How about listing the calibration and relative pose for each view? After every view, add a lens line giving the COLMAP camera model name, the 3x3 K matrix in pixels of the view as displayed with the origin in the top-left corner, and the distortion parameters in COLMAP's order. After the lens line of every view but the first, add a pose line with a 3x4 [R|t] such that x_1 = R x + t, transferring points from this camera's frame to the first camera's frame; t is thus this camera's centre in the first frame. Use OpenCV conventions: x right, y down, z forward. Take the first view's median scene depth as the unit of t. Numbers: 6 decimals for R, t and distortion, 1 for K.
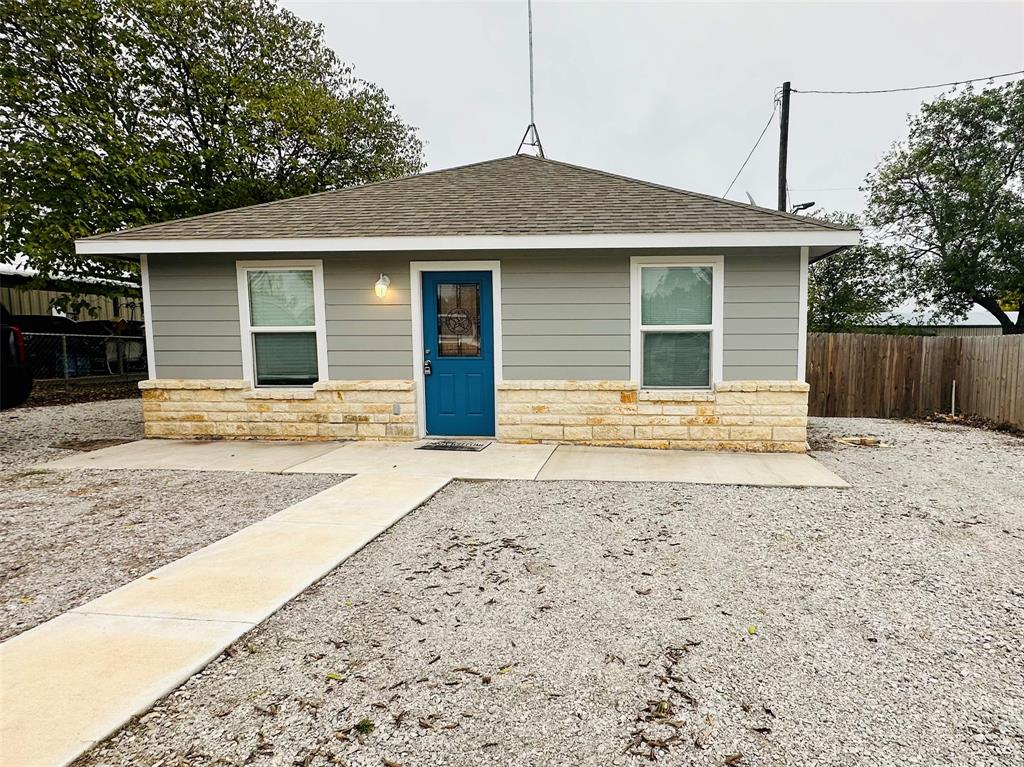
lens RADIAL K [[498.3, 0, 512.8], [0, 498.3, 382.2], [0, 0, 1]] dist [-0.003544, 0.000851]
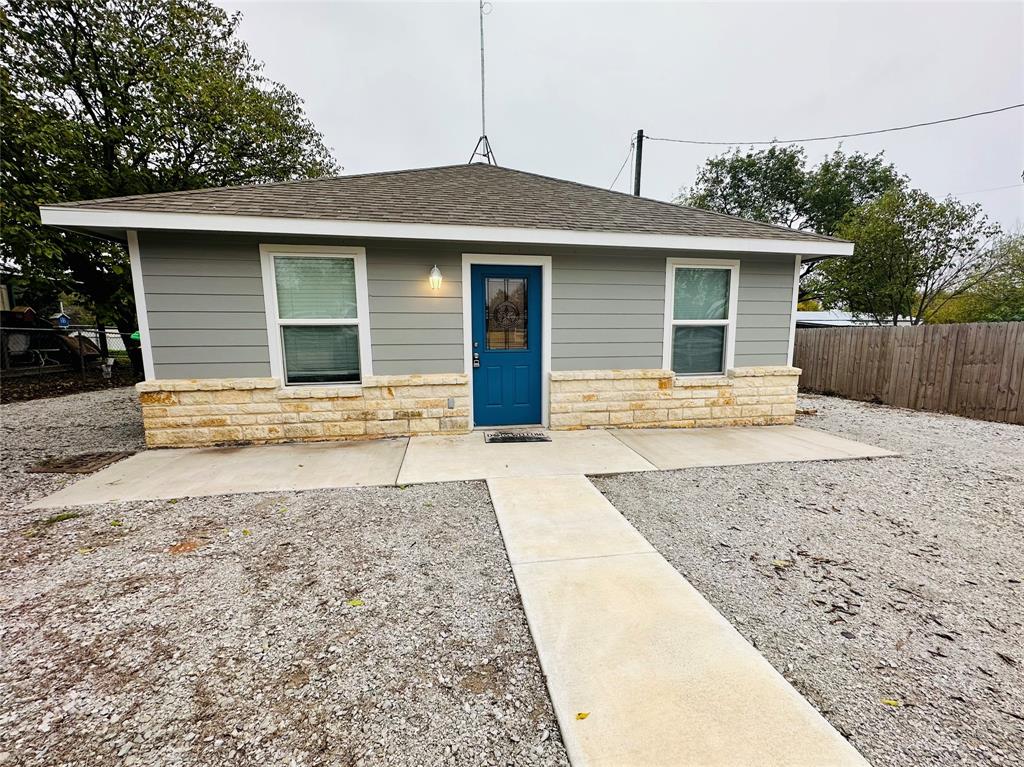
lens RADIAL K [[408.7, 0, 512.9], [0, 408.7, 385.6], [0, 0, 1]] dist [-0.002429, 0.000636]
pose [[0.969671, -0.033542, 0.242100, -0.308326], [0.021869, 0.998472, 0.050745, -0.019319], [-0.243432, -0.043911, 0.968923, 0.178101]]
